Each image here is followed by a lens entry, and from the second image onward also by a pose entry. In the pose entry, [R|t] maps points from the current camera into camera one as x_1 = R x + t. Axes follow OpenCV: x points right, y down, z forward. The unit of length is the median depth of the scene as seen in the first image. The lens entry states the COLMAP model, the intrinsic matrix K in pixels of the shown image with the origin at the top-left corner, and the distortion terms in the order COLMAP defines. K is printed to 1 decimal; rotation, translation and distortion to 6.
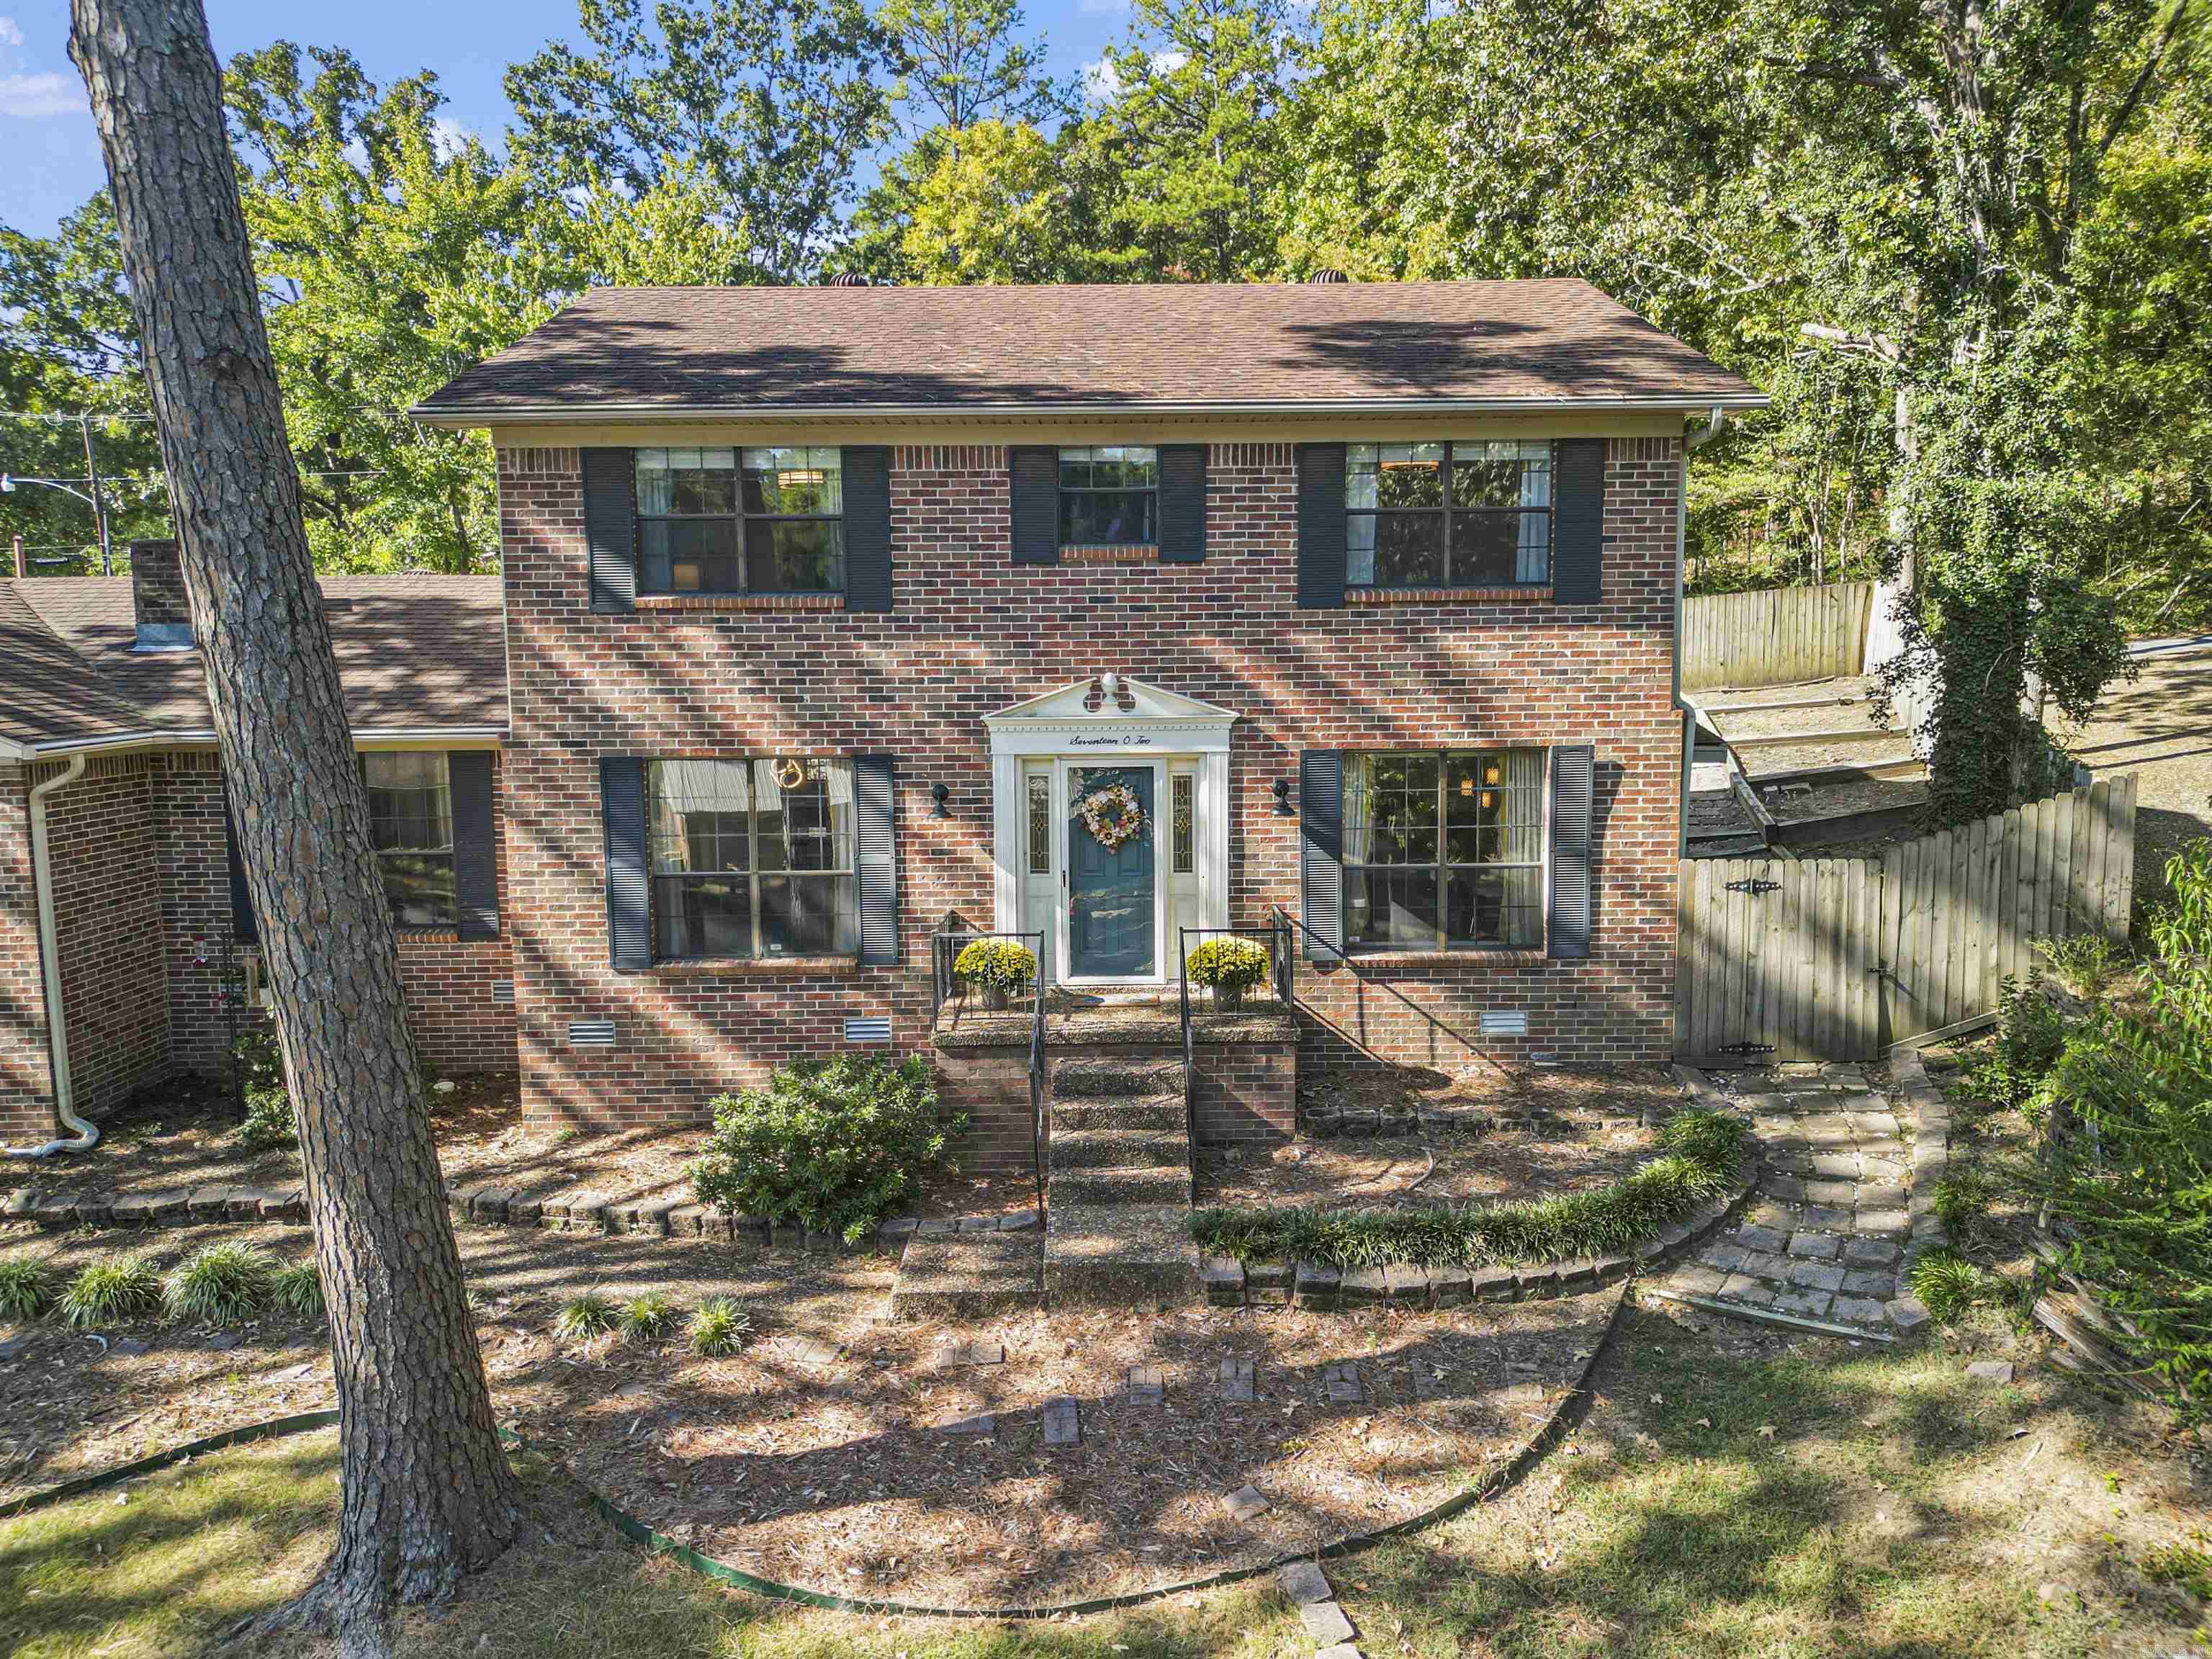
lens RADIAL K [[1551.9, 0, 1108.3], [0, 1551.9, 842.6], [0, 0, 1]] dist [-0.011791, -0.016761]
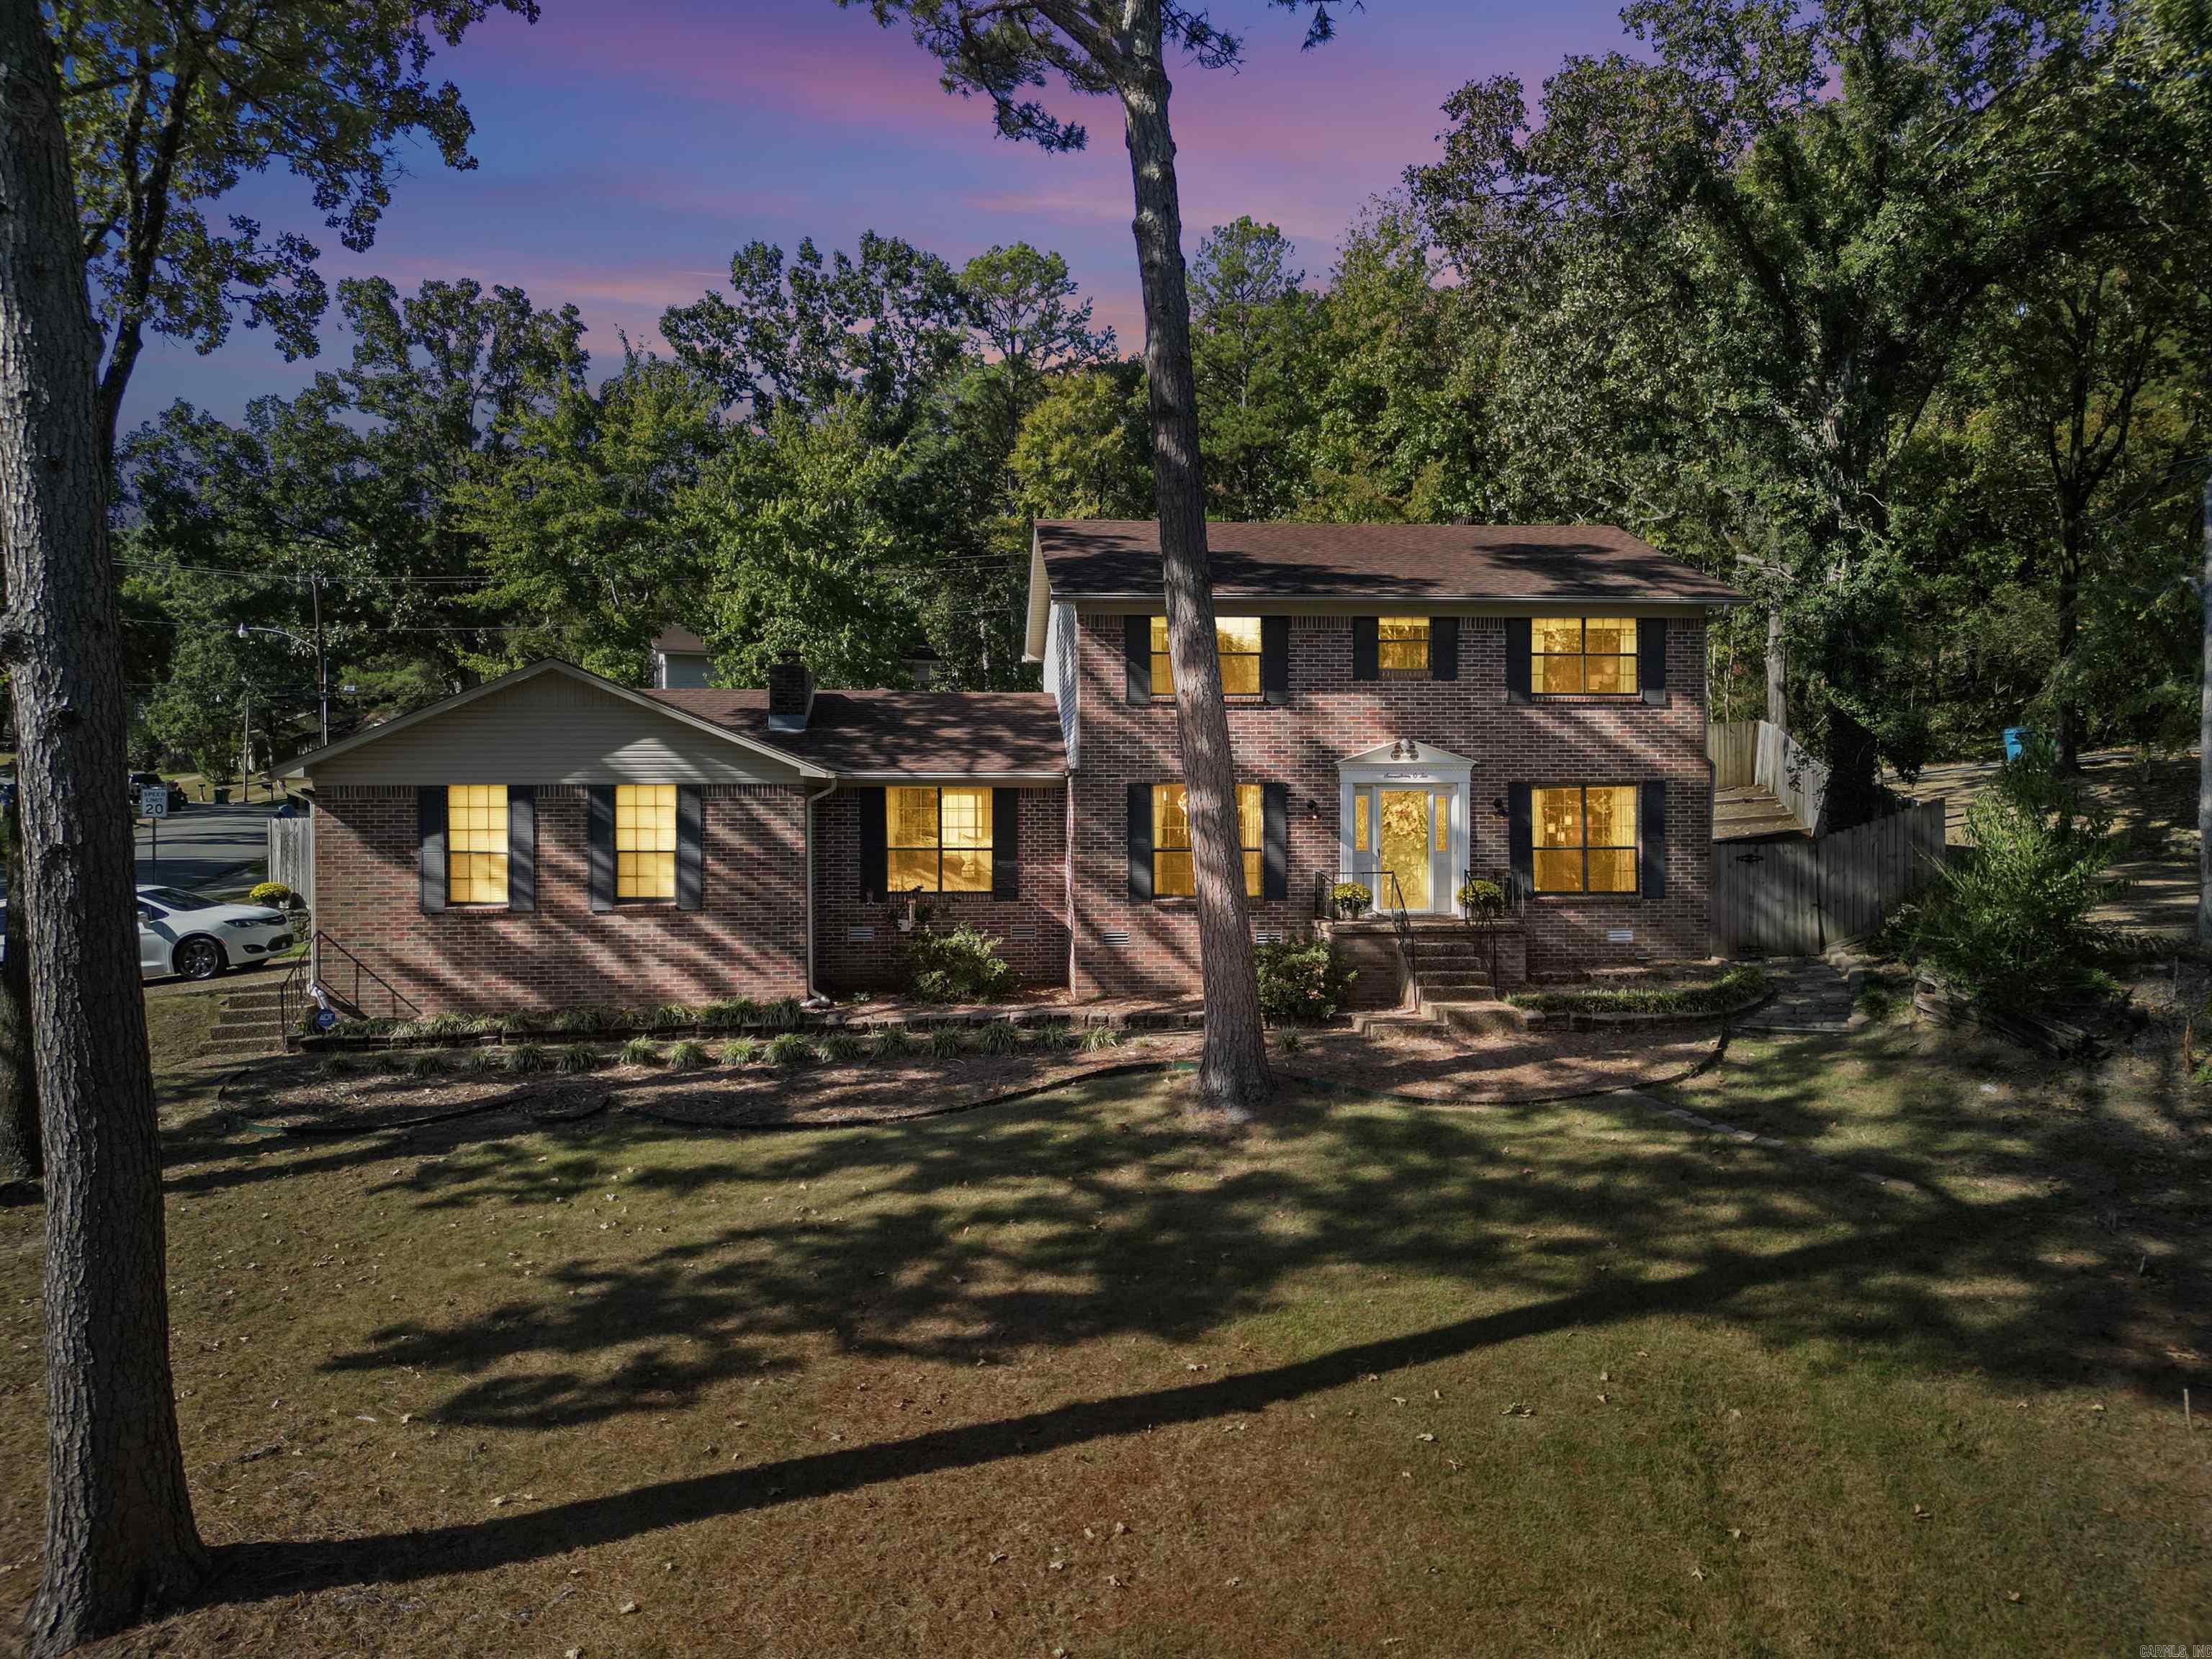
lens RADIAL K [[1551.9, 0, 1103.2], [0, 1551.9, 824.3], [0, 0, 1]] dist [-0.011791, -0.016761]
pose [[0.996231, 0.006738, 0.086475, -0.352810], [0.003634, 0.992861, -0.119224, 0.142704], [-0.086661, 0.119089, 0.989094, -0.528209]]
